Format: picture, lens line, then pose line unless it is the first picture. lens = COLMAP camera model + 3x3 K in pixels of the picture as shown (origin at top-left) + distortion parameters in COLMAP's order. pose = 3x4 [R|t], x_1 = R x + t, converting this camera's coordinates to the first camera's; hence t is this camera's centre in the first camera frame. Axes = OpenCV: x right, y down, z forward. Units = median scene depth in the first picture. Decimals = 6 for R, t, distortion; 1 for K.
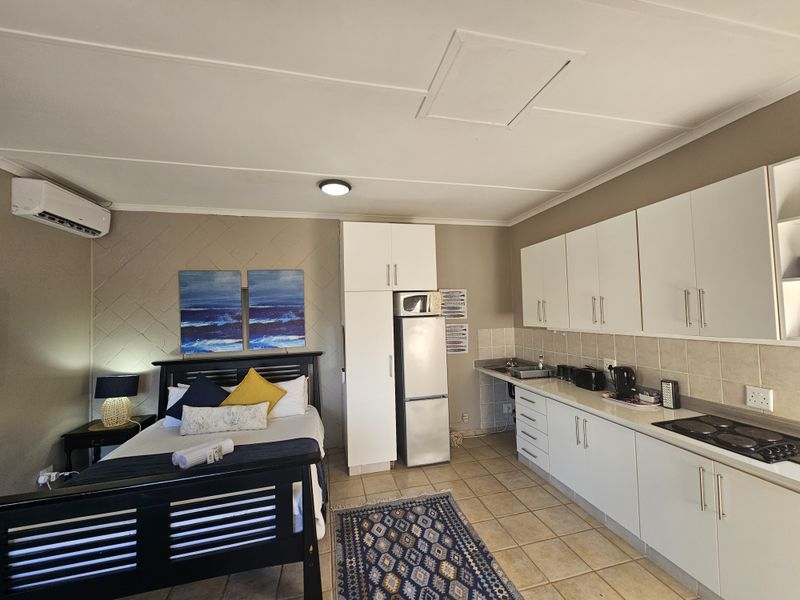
lens RADIAL K [[325.5, 0, 403.2], [0, 325.5, 298.7], [0, 0, 1]] dist [-0.000230, 0.000237]
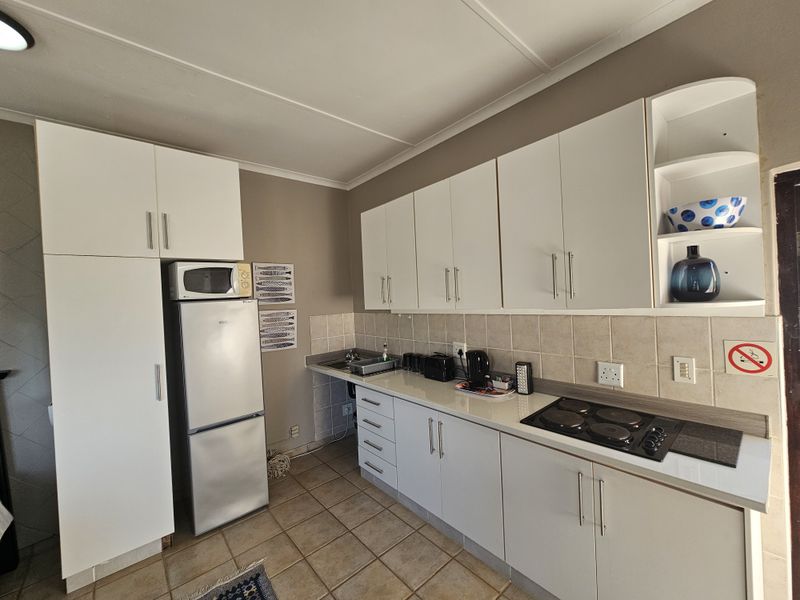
lens RADIAL K [[325.5, 0, 403.2], [0, 325.5, 298.7], [0, 0, 1]] dist [-0.000230, 0.000237]
pose [[0.887906, -0.019665, 0.459604, 0.090450], [0.004875, 0.999432, 0.033346, 0.033794], [-0.459998, -0.027368, 0.887498, 0.261960]]
